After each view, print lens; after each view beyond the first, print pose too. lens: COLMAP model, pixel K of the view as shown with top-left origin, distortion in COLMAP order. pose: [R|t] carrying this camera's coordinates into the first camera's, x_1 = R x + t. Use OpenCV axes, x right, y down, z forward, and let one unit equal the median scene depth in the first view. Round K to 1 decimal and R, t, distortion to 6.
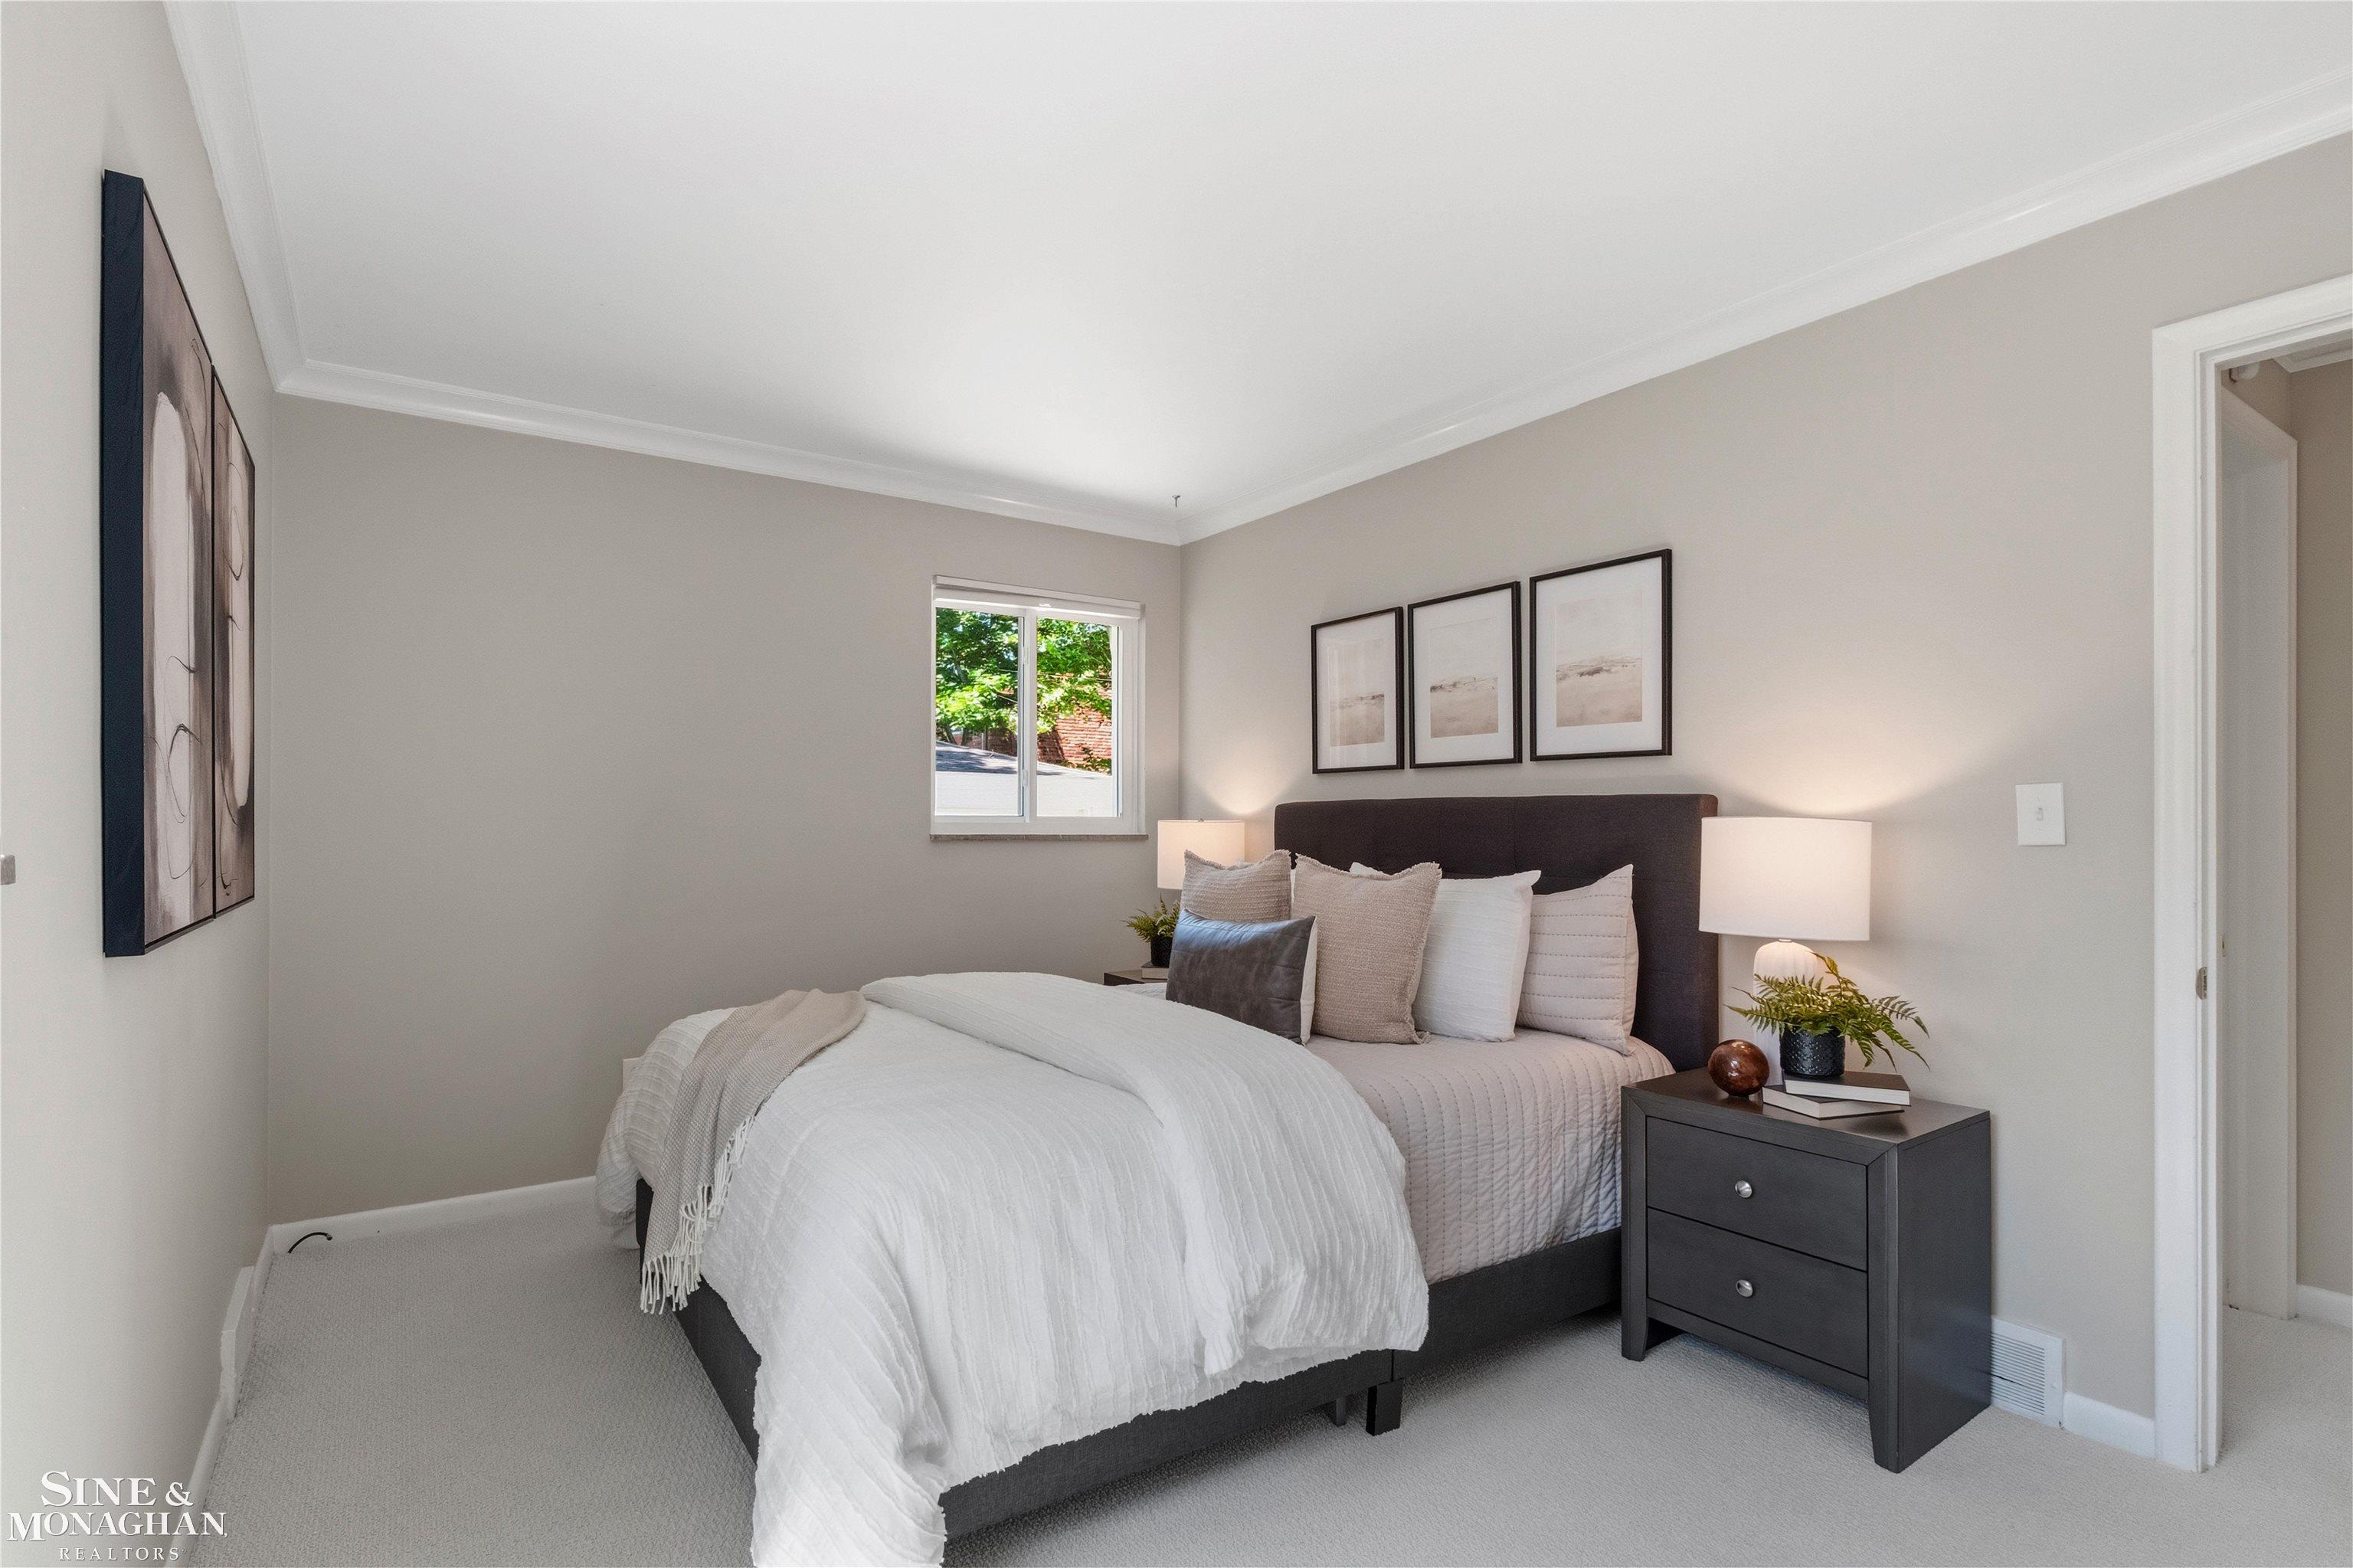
lens RADIAL K [[1129.0, 0, 1161.6], [0, 1129.0, 823.3], [0, 0, 1]] dist [-0.016156, -0.003402]
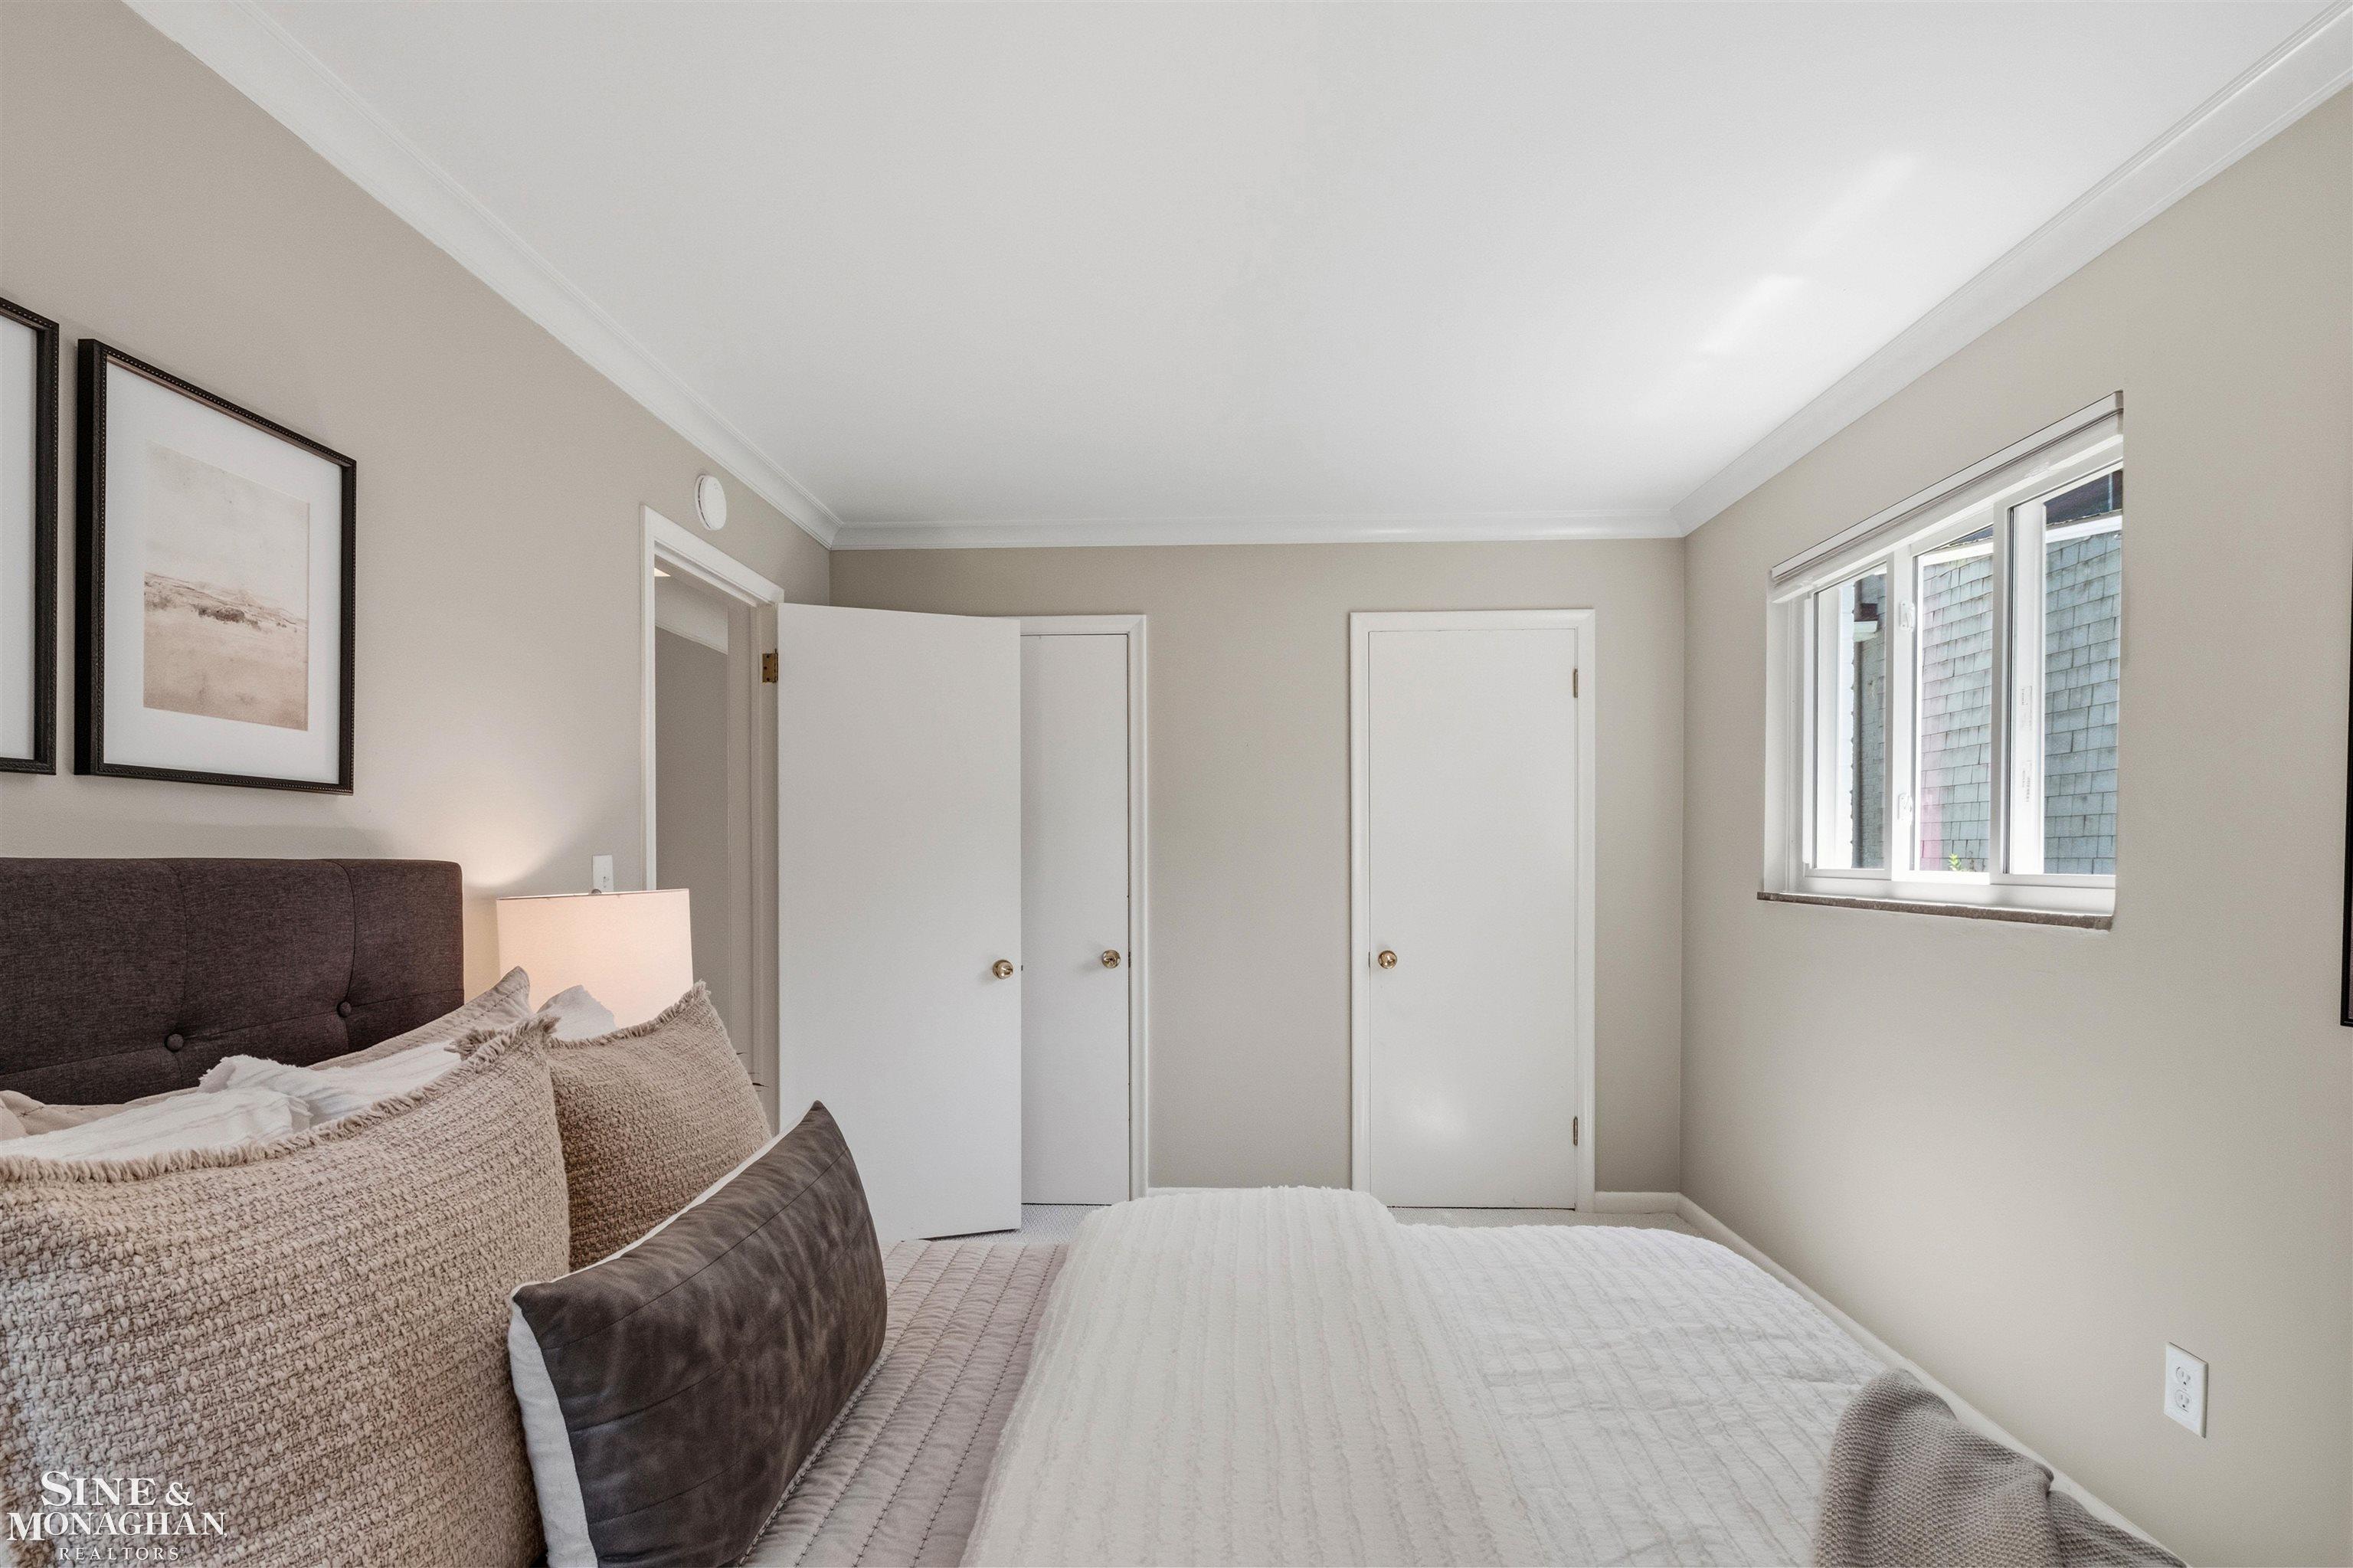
lens RADIAL K [[1129.0, 0, 1163.7], [0, 1129.0, 850.9], [0, 0, 1]] dist [-0.016156, -0.003402]
pose [[-0.801572, 0.001637, 0.597896, -0.257999], [0.001585, 0.999999, -0.000612, -0.026478], [-0.597897, 0.000457, -0.801573, 1.147717]]
